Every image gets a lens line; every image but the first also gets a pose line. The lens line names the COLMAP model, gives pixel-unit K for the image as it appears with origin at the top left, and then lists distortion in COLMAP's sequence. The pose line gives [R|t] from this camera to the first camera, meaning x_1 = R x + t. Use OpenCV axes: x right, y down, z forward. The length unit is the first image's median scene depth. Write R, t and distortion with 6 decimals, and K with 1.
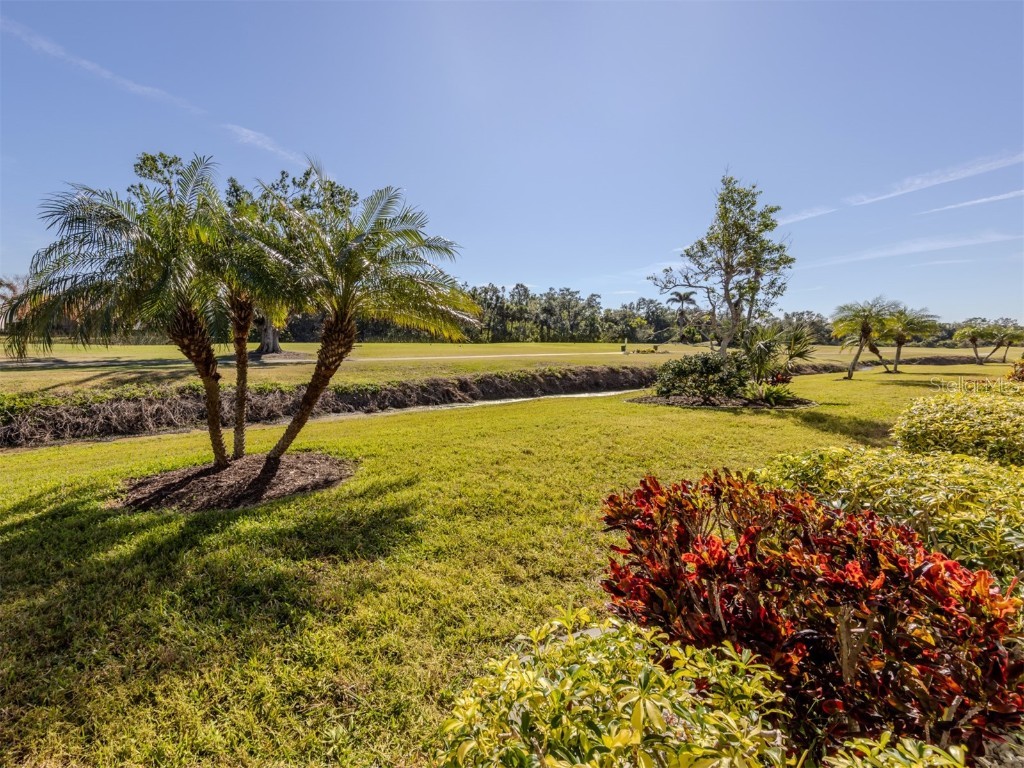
lens RADIAL K [[450.2, 0, 504.3], [0, 450.2, 364.5], [0, 0, 1]] dist [0.001546, 0.000175]
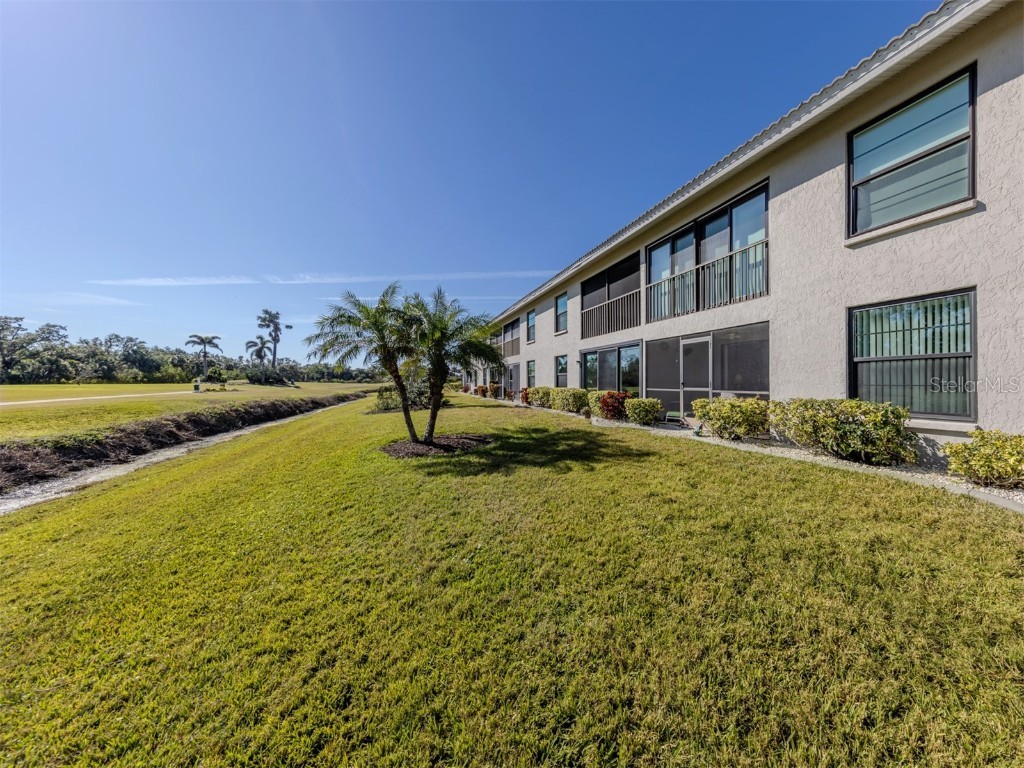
lens RADIAL K [[352.5, 0, 512.0], [0, 352.5, 384.0], [0, 0, 1]] dist [-0.000092, -0.000088]
pose [[0.345525, -0.018993, 0.938217, -0.146889], [0.057623, 0.998338, -0.001011, -0.000427], [-0.936639, 0.054412, 0.346045, 0.009597]]
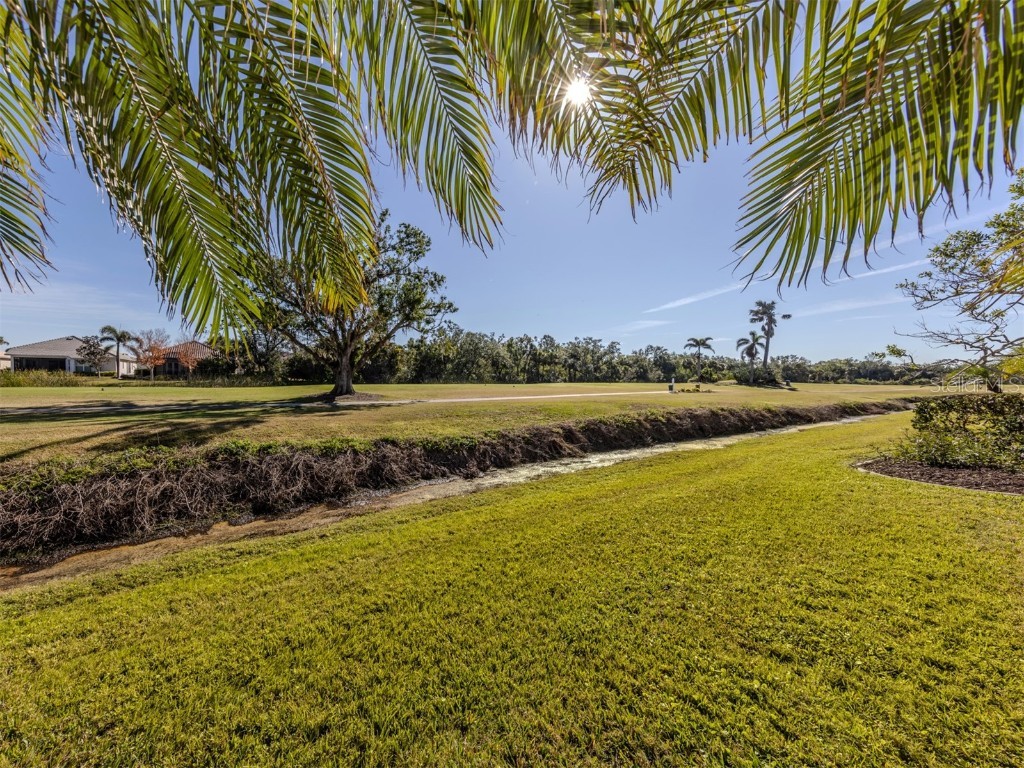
lens RADIAL K [[352.5, 0, 512.0], [0, 352.5, 384.0], [0, 0, 1]] dist [-0.000092, -0.000088]
pose [[0.999252, -0.006033, -0.038200, -0.044505], [0.004264, 0.998922, -0.046219, -0.004598], [0.038438, 0.046022, 0.998201, 0.088878]]
